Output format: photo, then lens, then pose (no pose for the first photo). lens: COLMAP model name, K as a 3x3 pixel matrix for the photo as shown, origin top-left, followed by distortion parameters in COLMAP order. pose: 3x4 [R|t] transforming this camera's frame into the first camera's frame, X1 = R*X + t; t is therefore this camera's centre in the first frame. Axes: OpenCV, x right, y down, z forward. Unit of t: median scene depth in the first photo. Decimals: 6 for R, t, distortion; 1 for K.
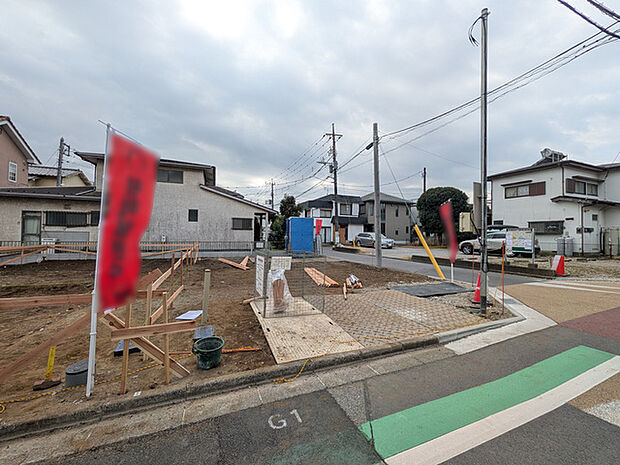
lens RADIAL K [[246.8, 0, 311.9], [0, 246.8, 230.5], [0, 0, 1]] dist [-0.001374, 0.000359]
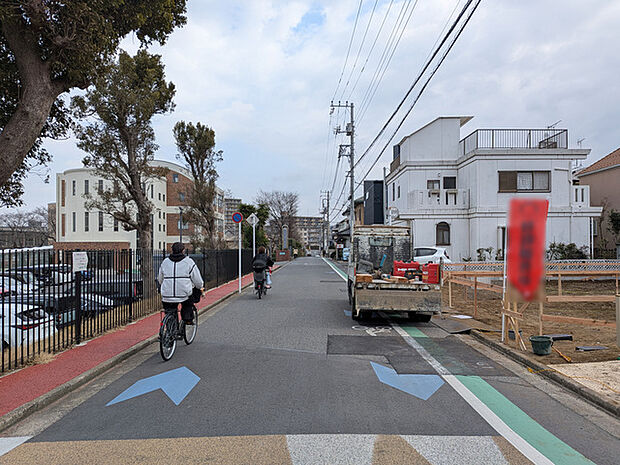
lens RADIAL K [[446.8, 0, 309.5], [0, 446.8, 245.6], [0, 0, 1]] dist [0.009146, -0.020660]
pose [[-0.386571, -0.009860, -0.922207, 0.482647], [0.014760, 0.999749, -0.016876, -0.005836], [0.922142, -0.020135, -0.386328, 0.161934]]
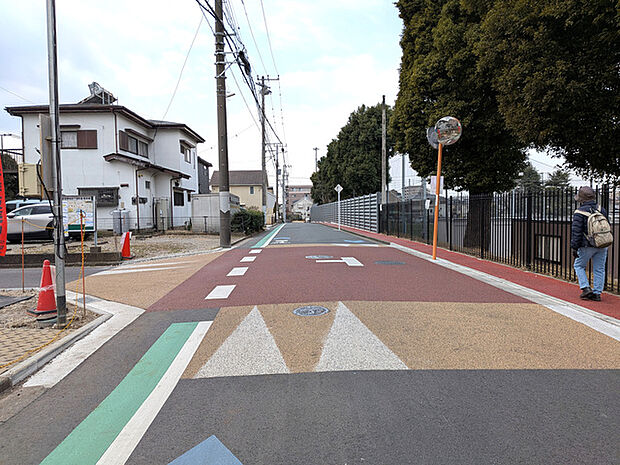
lens RADIAL K [[446.8, 0, 305.5], [0, 446.8, 231.3], [0, 0, 1]] dist [0.009146, -0.020660]
pose [[0.353874, -0.063015, 0.933168, -0.050481], [0.005835, 0.997857, 0.065171, 0.008210], [-0.935275, -0.017617, 0.353483, -0.001325]]
